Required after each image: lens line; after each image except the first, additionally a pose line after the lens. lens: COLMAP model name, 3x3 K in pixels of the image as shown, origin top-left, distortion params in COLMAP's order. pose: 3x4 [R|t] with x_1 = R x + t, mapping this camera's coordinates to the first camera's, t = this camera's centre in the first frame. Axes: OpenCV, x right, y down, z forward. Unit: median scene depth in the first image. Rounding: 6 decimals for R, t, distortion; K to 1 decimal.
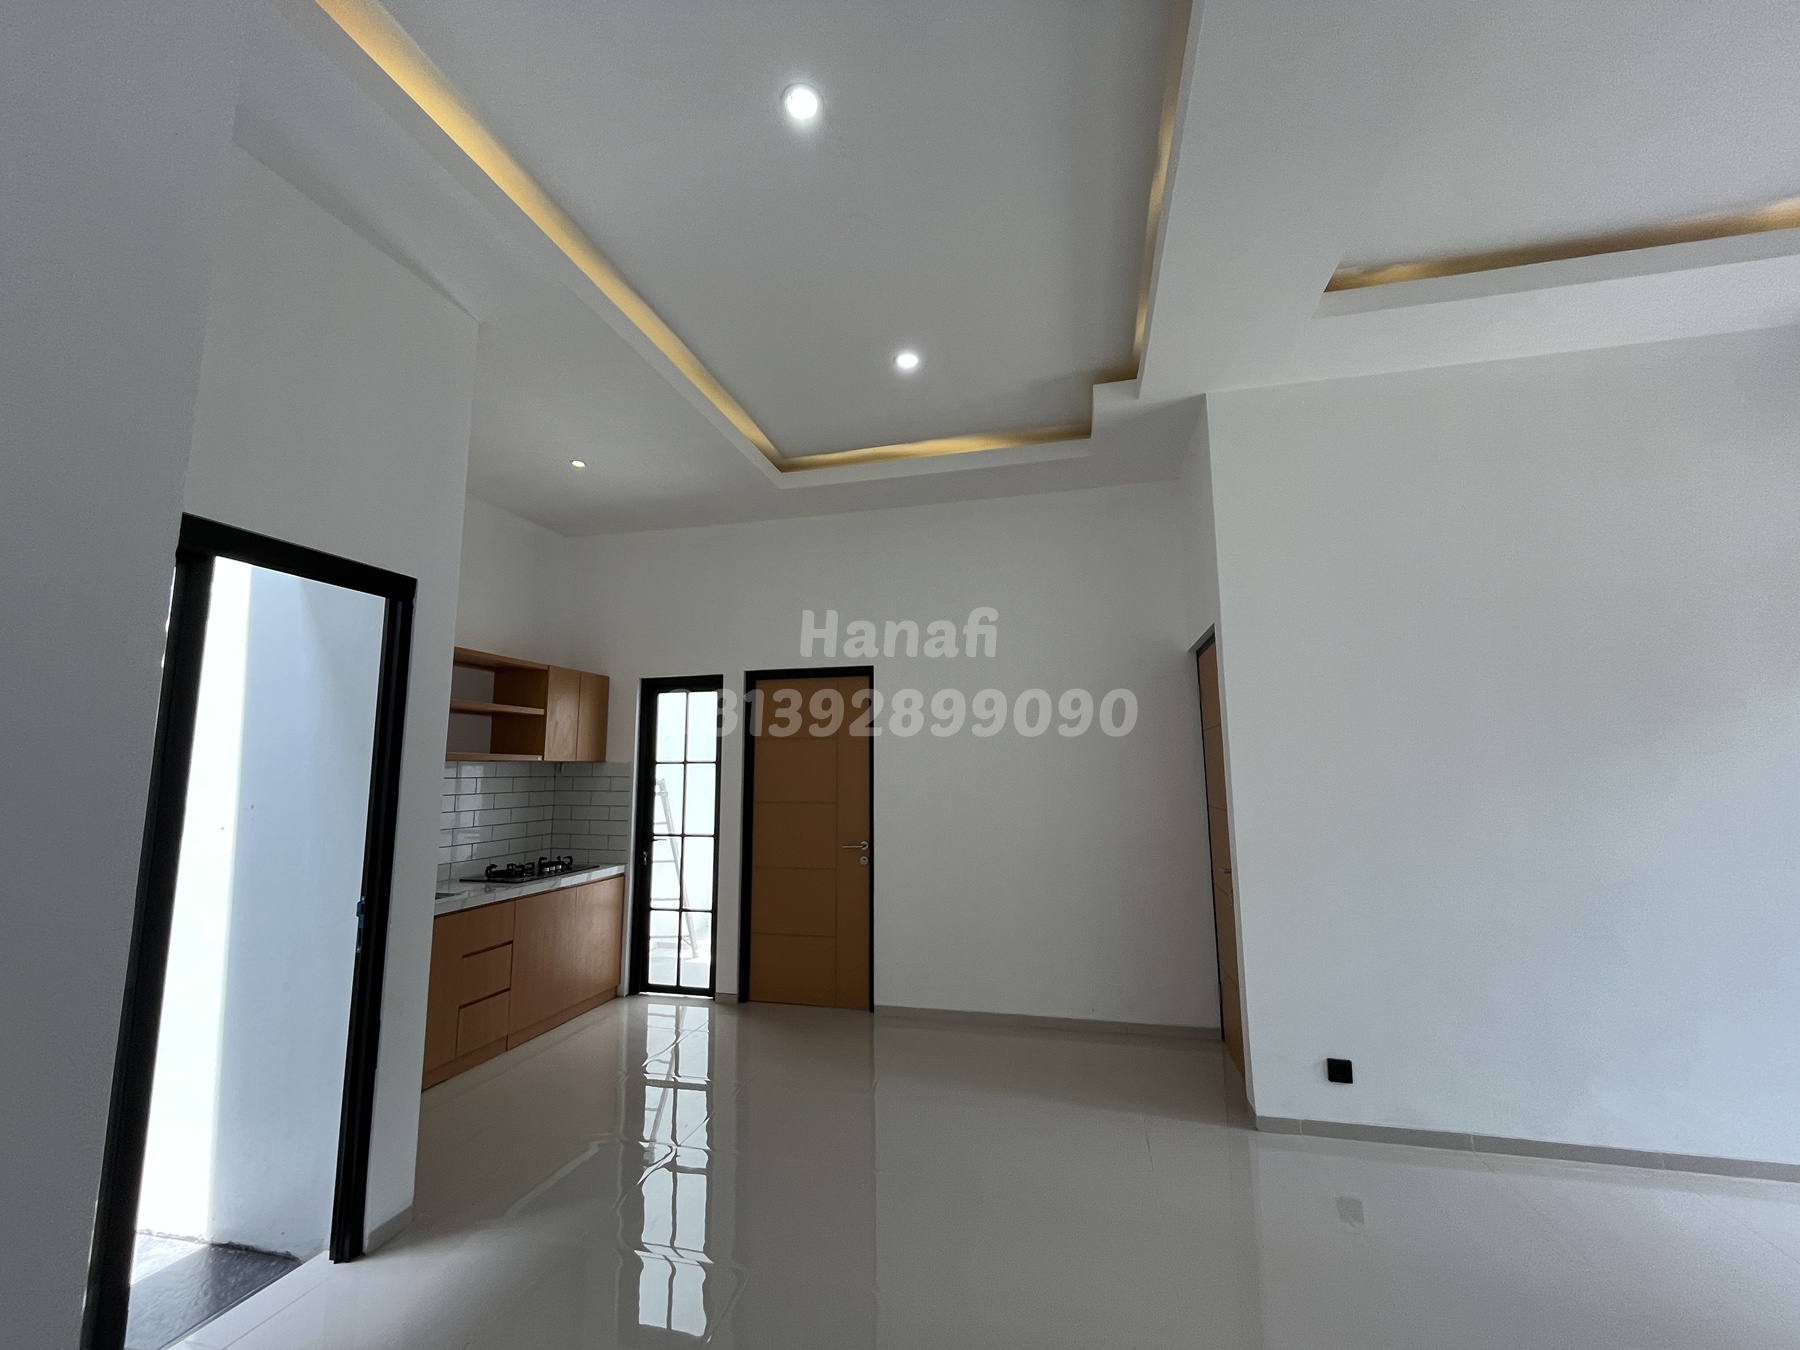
lens RADIAL K [[733.2, 0, 897.8], [0, 733.2, 678.2], [0, 0, 1]] dist [-0.002357, 0.000242]
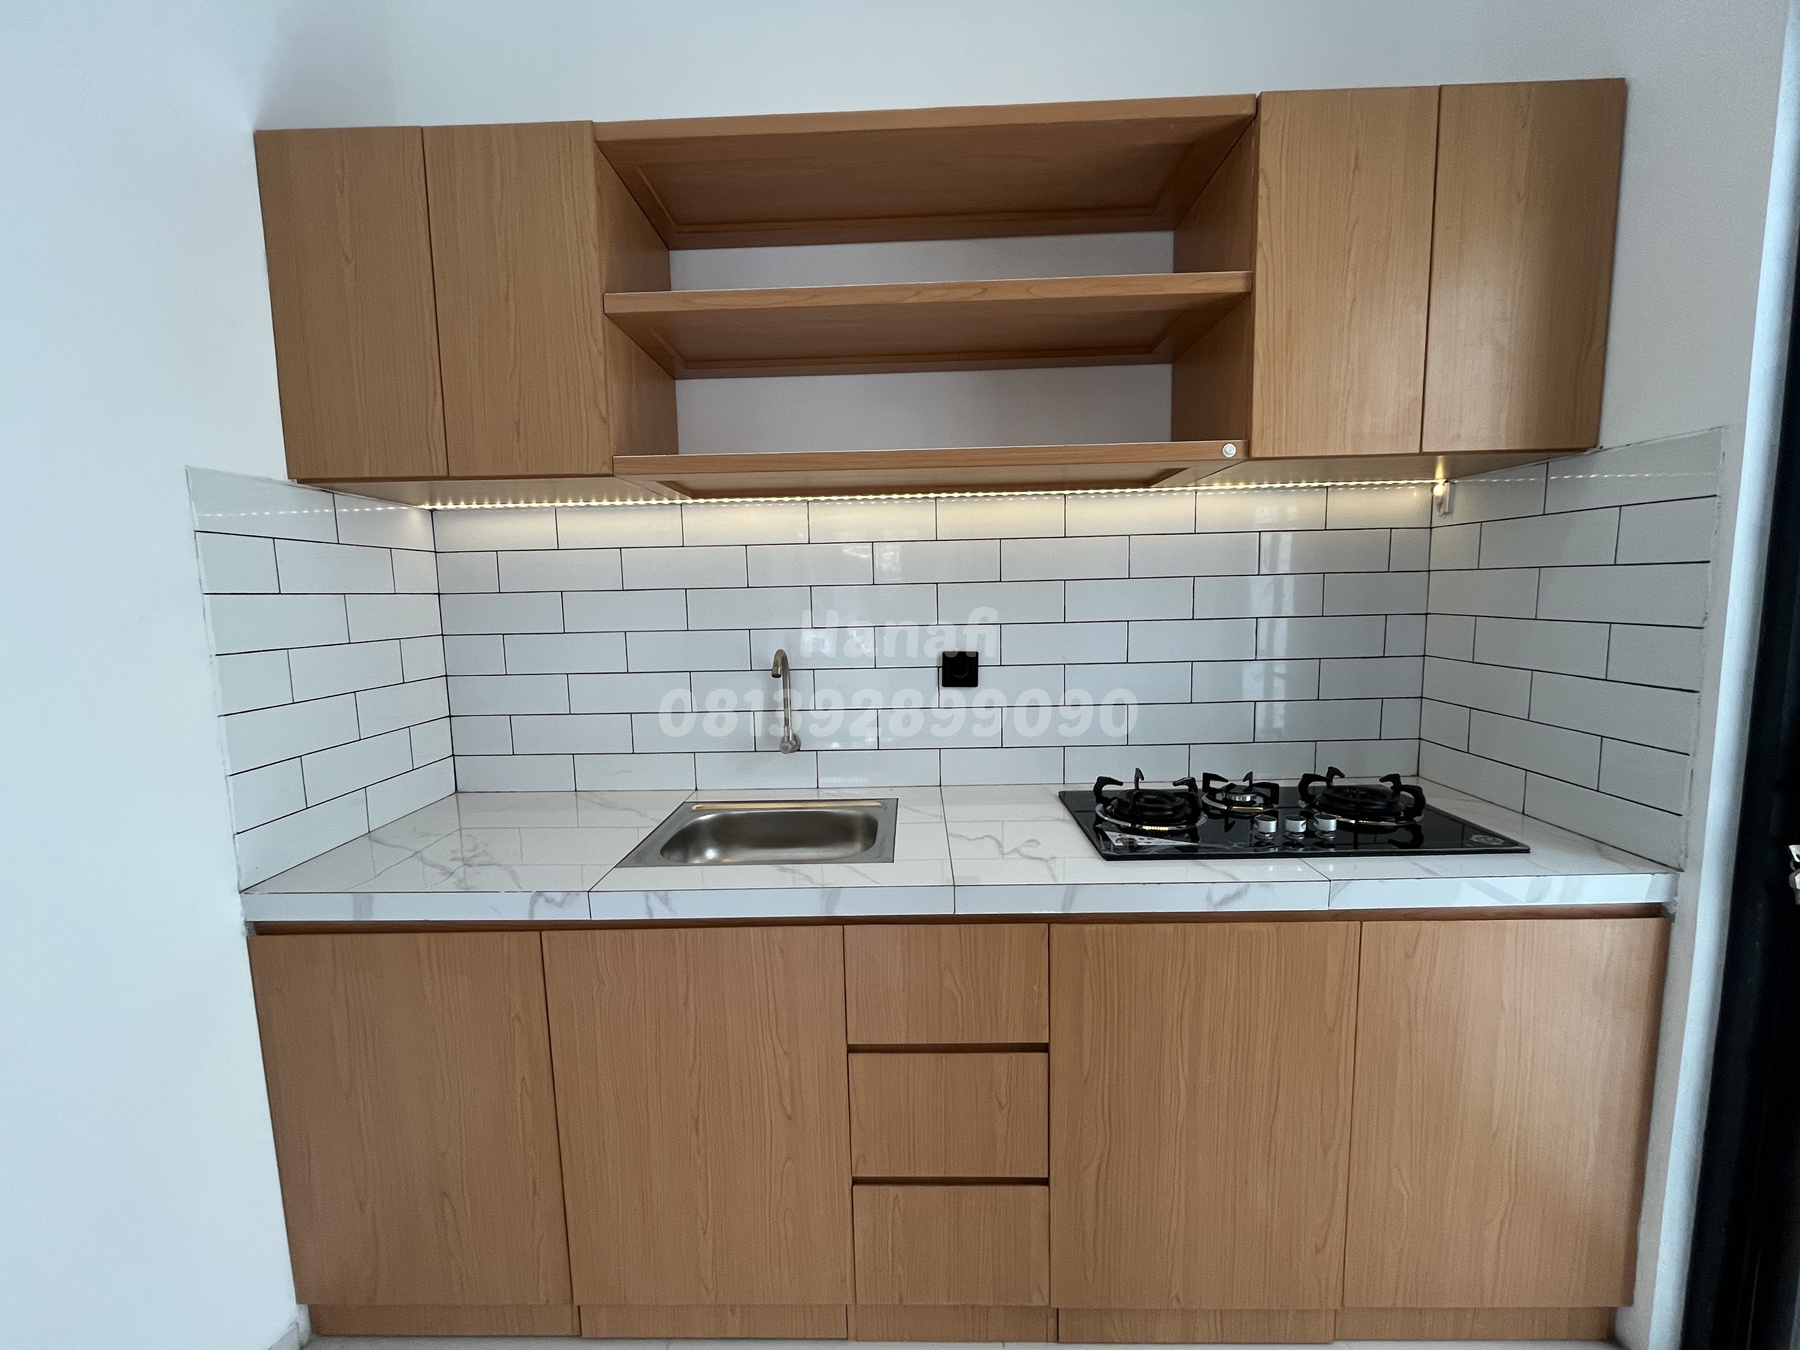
lens RADIAL K [[733.2, 0, 905.8], [0, 733.2, 675.5], [0, 0, 1]] dist [-0.002357, 0.000242]
pose [[0.221116, 0.109595, -0.969070, -0.285535], [0.147712, 0.978439, 0.144358, 0.169210], [0.963996, -0.175063, 0.200160, 1.006527]]
